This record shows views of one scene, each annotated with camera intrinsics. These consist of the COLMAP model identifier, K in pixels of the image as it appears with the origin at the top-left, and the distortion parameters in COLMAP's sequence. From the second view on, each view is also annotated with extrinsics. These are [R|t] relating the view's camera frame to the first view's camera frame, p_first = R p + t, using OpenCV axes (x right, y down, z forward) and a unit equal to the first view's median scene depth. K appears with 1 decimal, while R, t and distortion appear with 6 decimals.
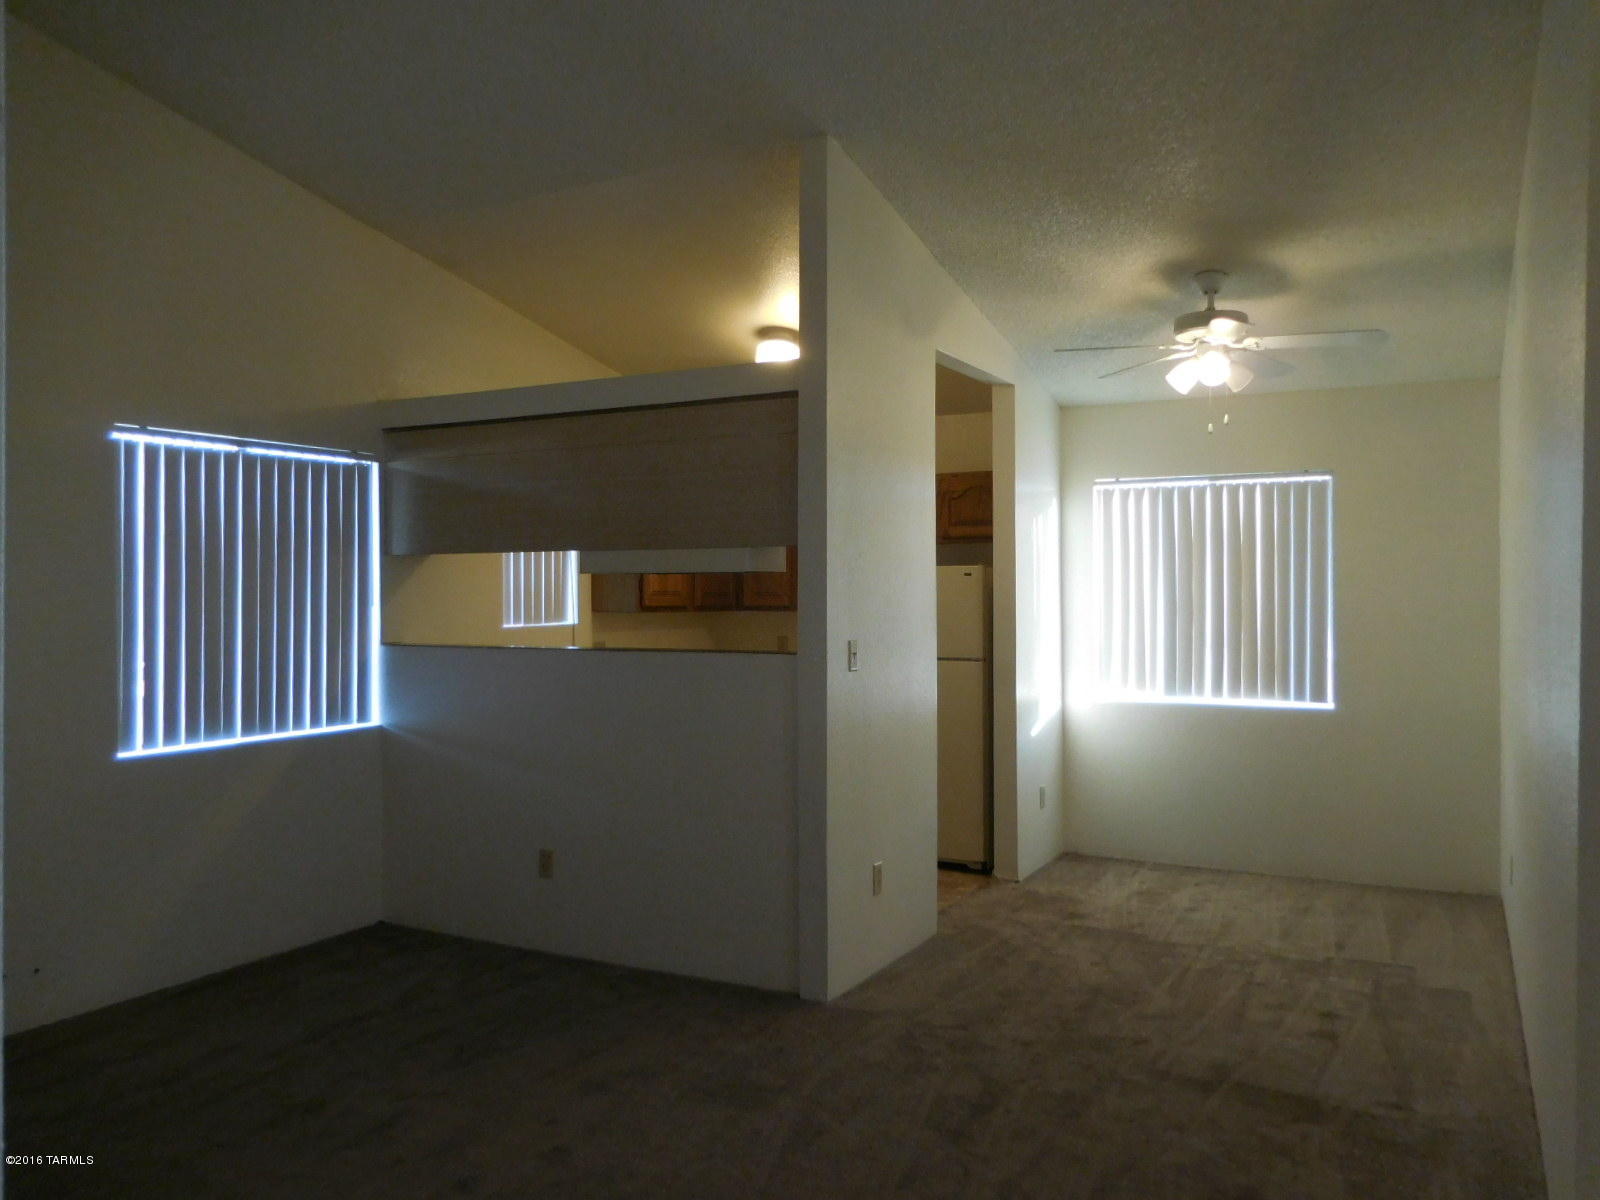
lens RADIAL K [[1216.0, 0, 800.5], [0, 1216.0, 595.0], [0, 0, 1]] dist [-0.006104, 0.000067]
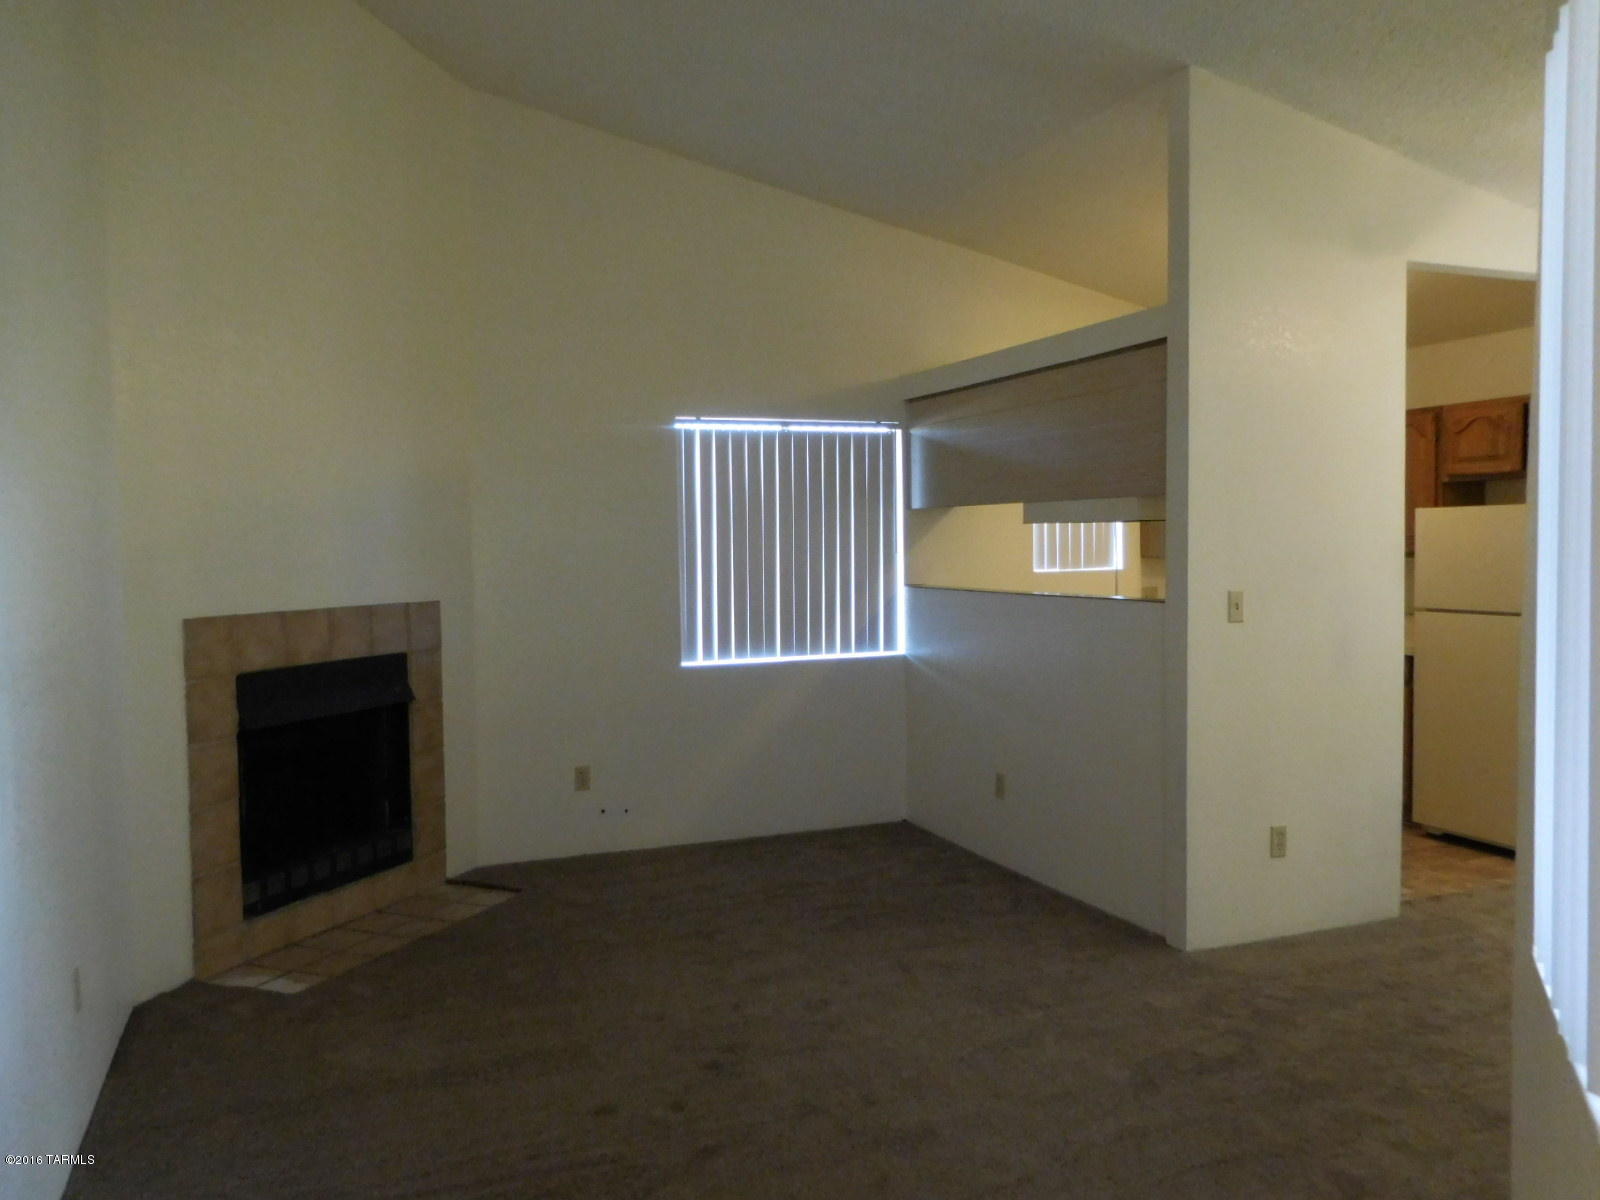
lens RADIAL K [[1216.0, 0, 798.0], [0, 1216.0, 595.7], [0, 0, 1]] dist [-0.006104, 0.000067]
pose [[0.773316, 0.024138, -0.633561, 0.340737], [0.007054, 0.998886, 0.046666, -0.005022], [0.633982, -0.040556, 0.772284, 0.032273]]
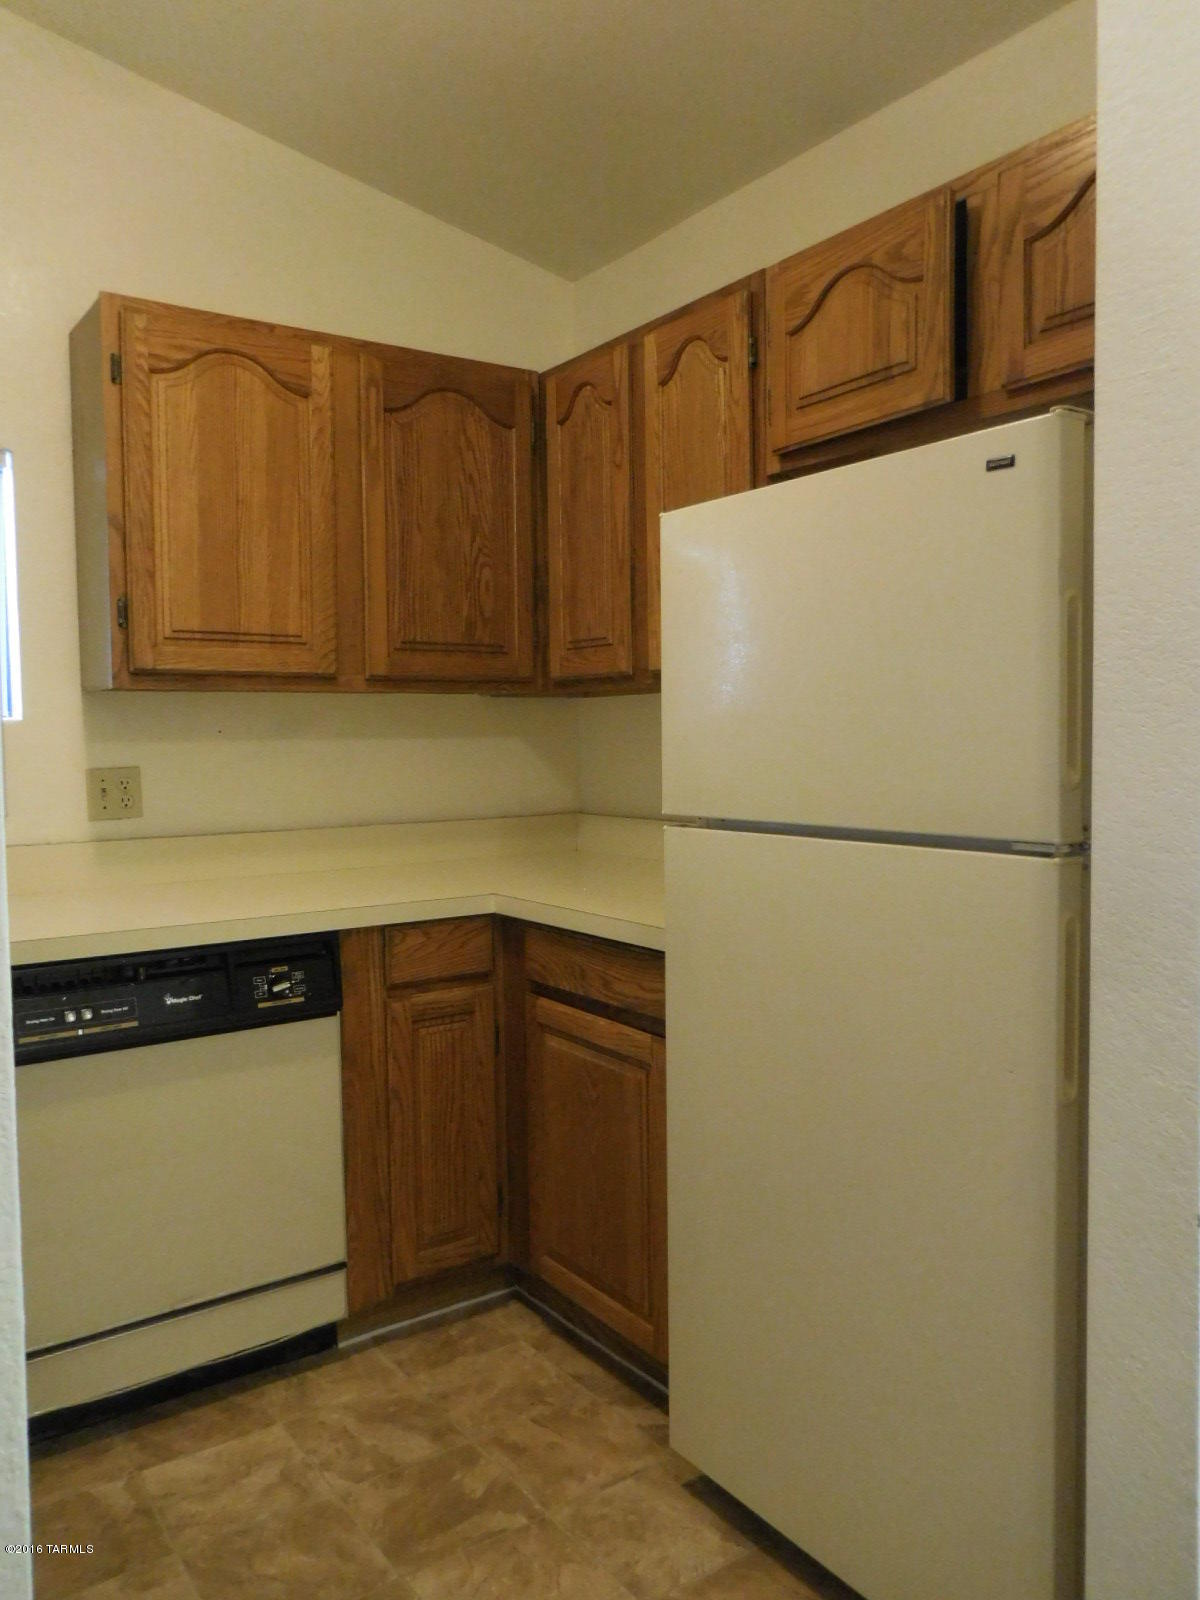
lens RADIAL K [[1216.0, 0, 595.1], [0, 1216.0, 798.0], [0, 0, 1]] dist [-0.006104, 0.000067]
pose [[0.895250, 0.016011, -0.445276, 0.212795], [0.010016, 0.998378, 0.056037, 0.038179], [0.445452, -0.054627, 0.893638, 0.952907]]
